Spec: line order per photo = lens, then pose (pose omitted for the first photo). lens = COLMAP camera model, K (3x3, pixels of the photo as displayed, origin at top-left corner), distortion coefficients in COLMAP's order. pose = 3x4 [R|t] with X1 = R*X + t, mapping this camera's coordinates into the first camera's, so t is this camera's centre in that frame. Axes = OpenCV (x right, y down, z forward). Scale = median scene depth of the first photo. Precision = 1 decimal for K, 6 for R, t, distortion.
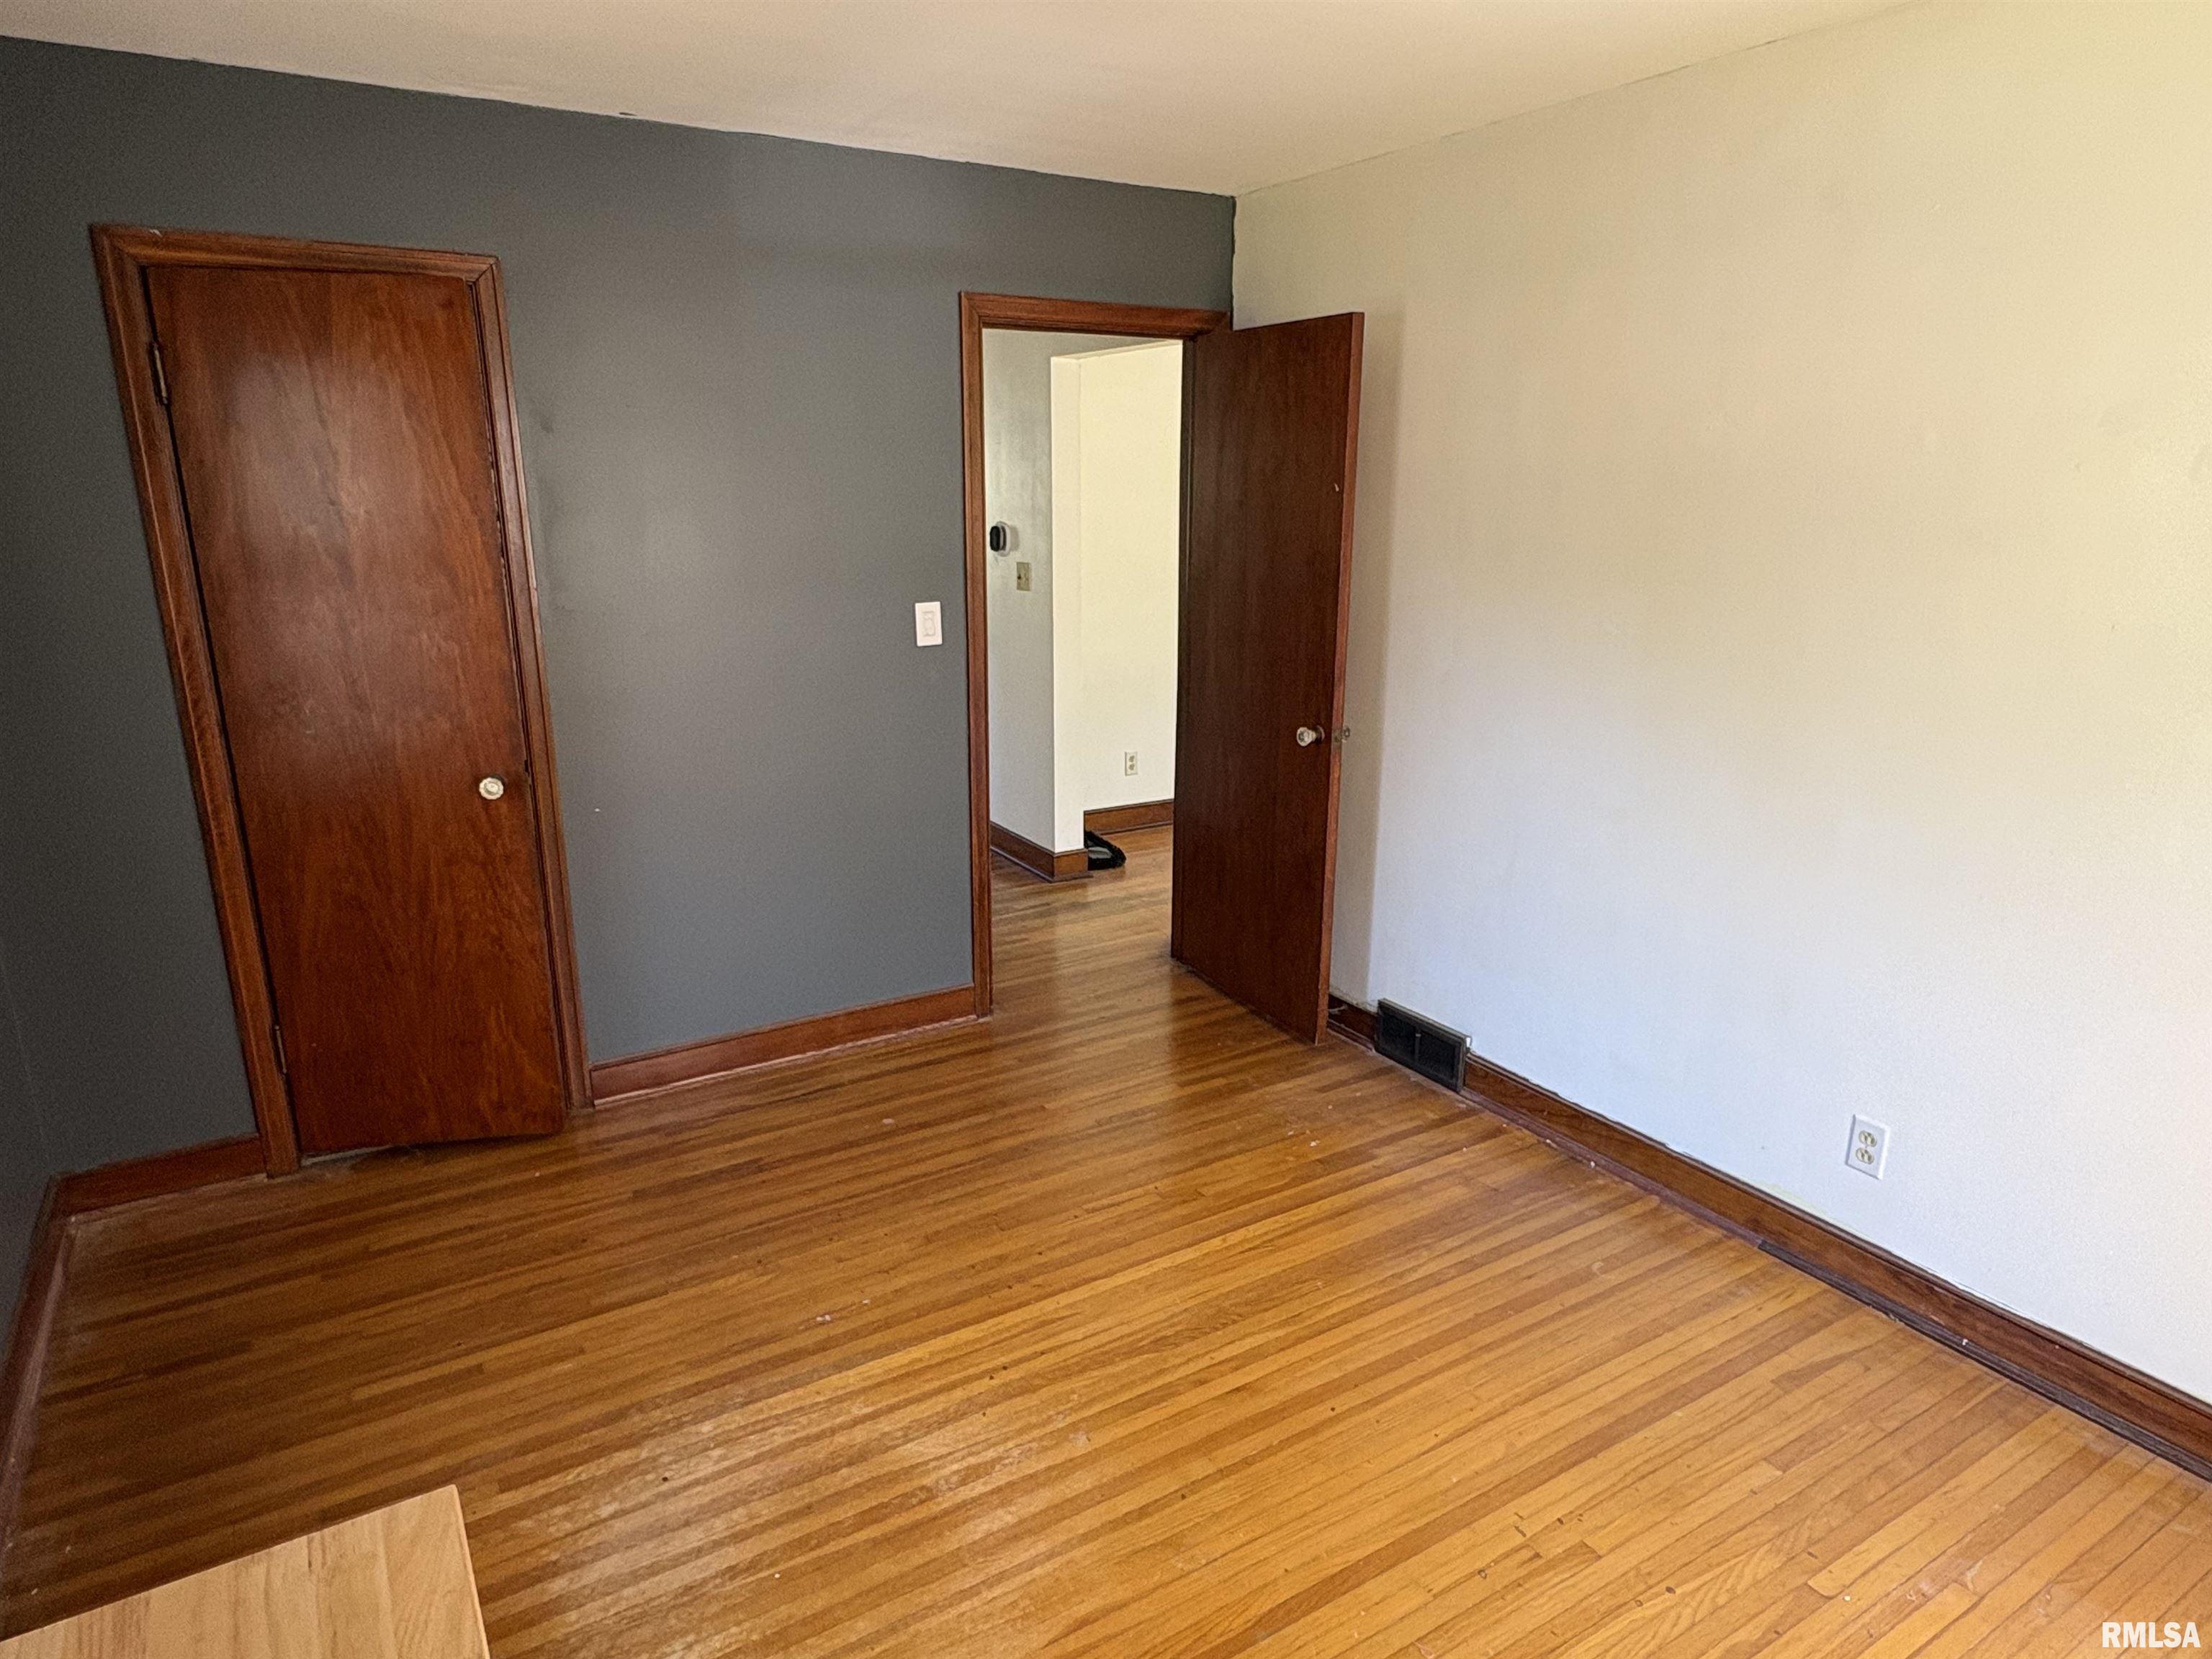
lens RADIAL K [[1324.3, 0, 1128.0], [0, 1324.3, 831.9], [0, 0, 1]] dist [0.006836, -0.003831]
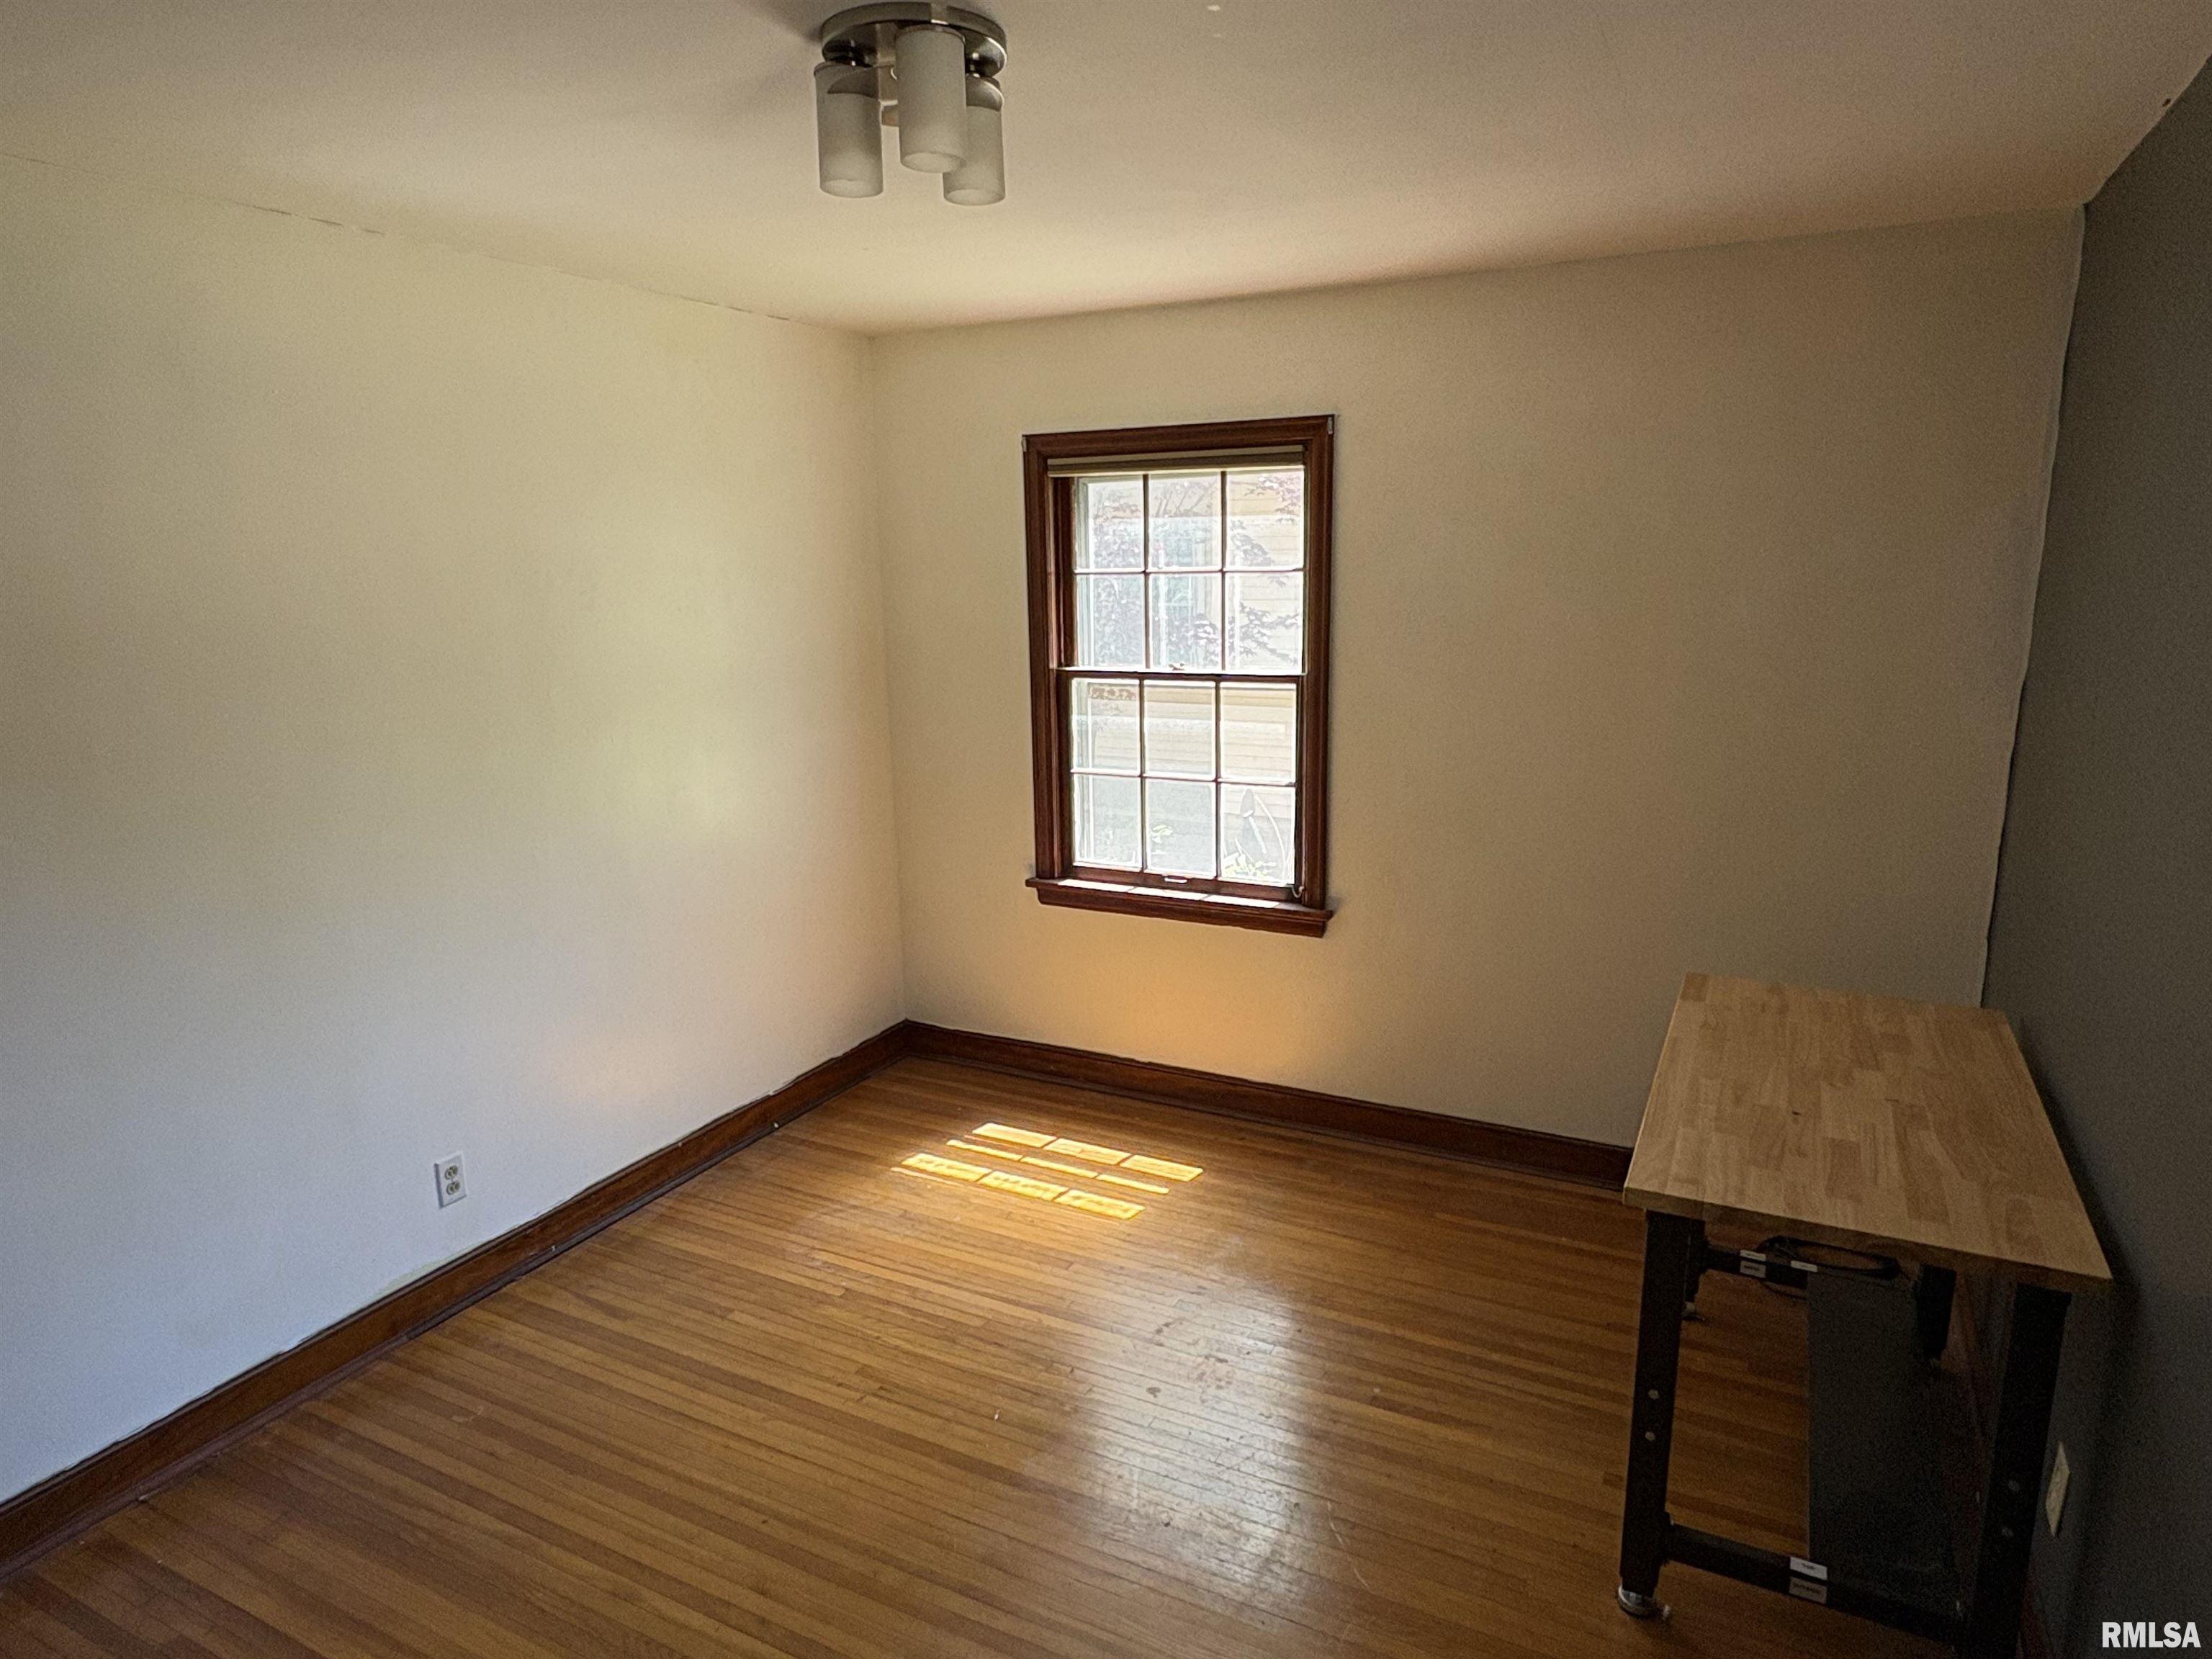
lens RADIAL K [[1324.3, 0, 1091.9], [0, 1324.3, 840.6], [0, 0, 1]] dist [0.006836, -0.003831]
pose [[-0.496915, -0.179449, 0.849043, -0.788893], [0.240923, 0.911398, 0.333632, -0.343848], [-0.833685, 0.370341, -0.409654, 1.071479]]
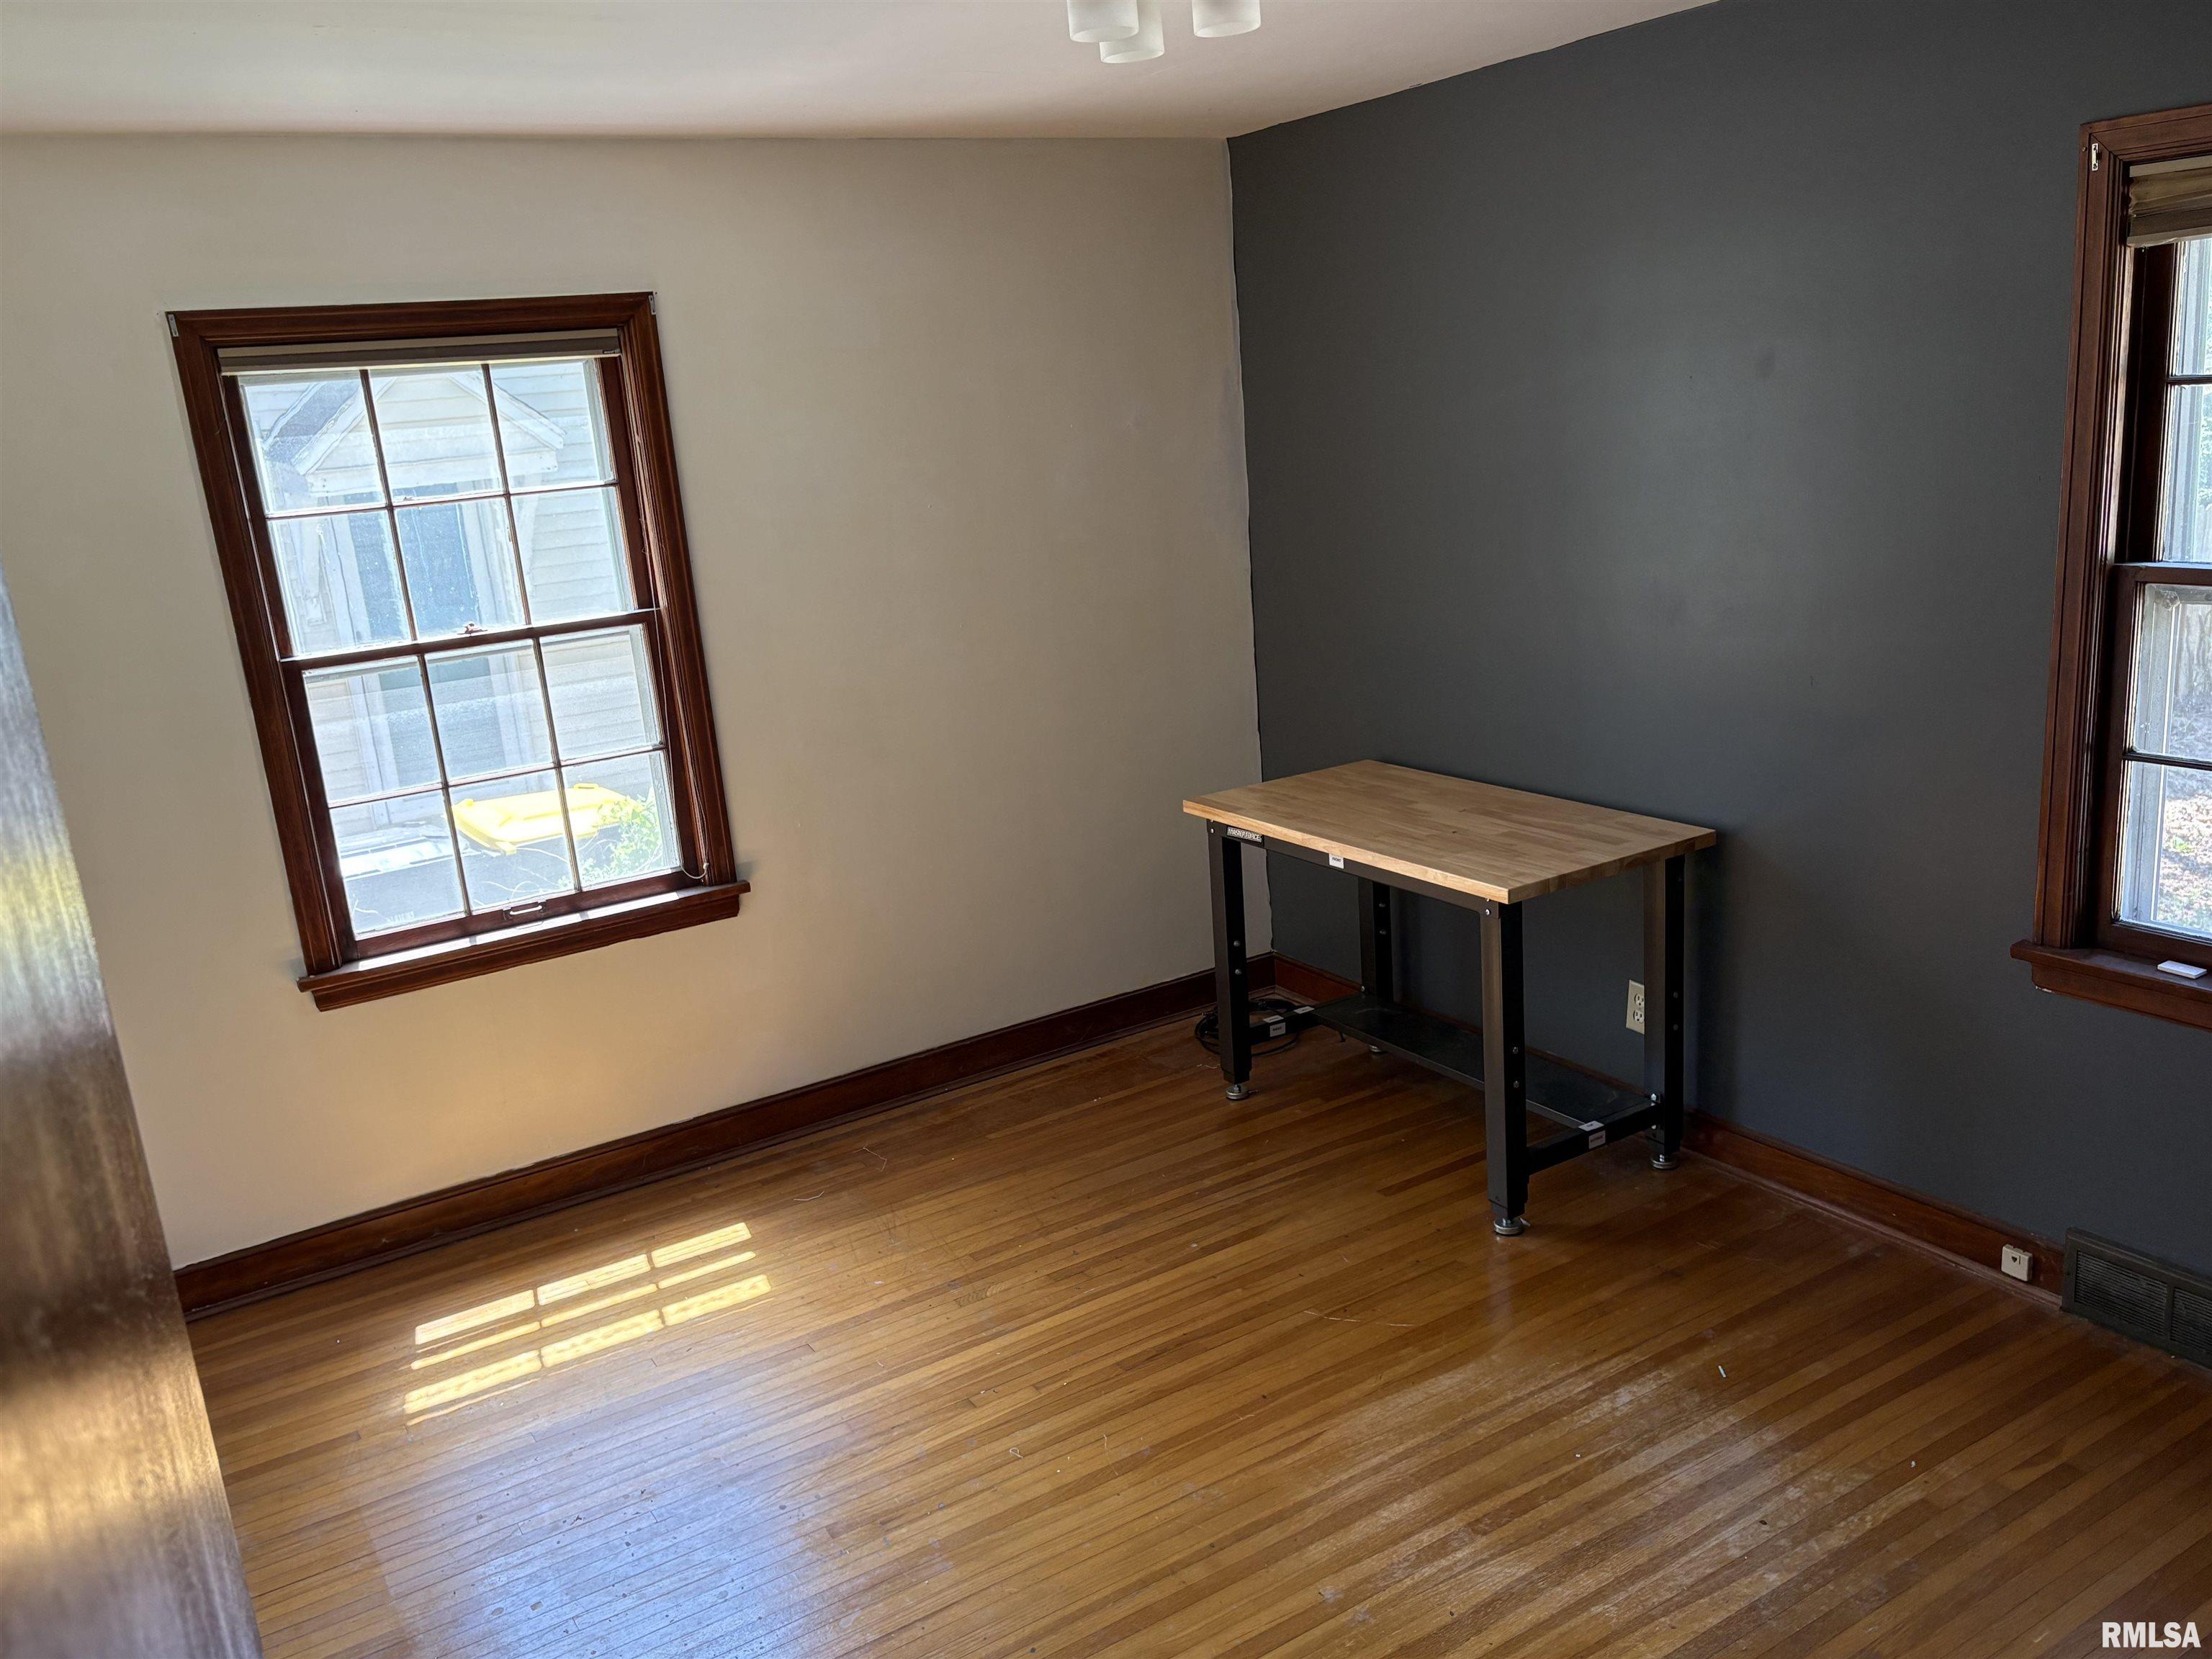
lens RADIAL K [[1752.9, 0, 1098.3], [0, 1752.9, 845.3], [0, 0, 1]] dist [0.033860, 0.001408]
pose [[-0.996724, 0.071149, 0.038450, 0.037456], [0.080849, 0.864895, 0.495399, -0.569940], [0.001992, 0.496884, -0.867814, 1.799753]]
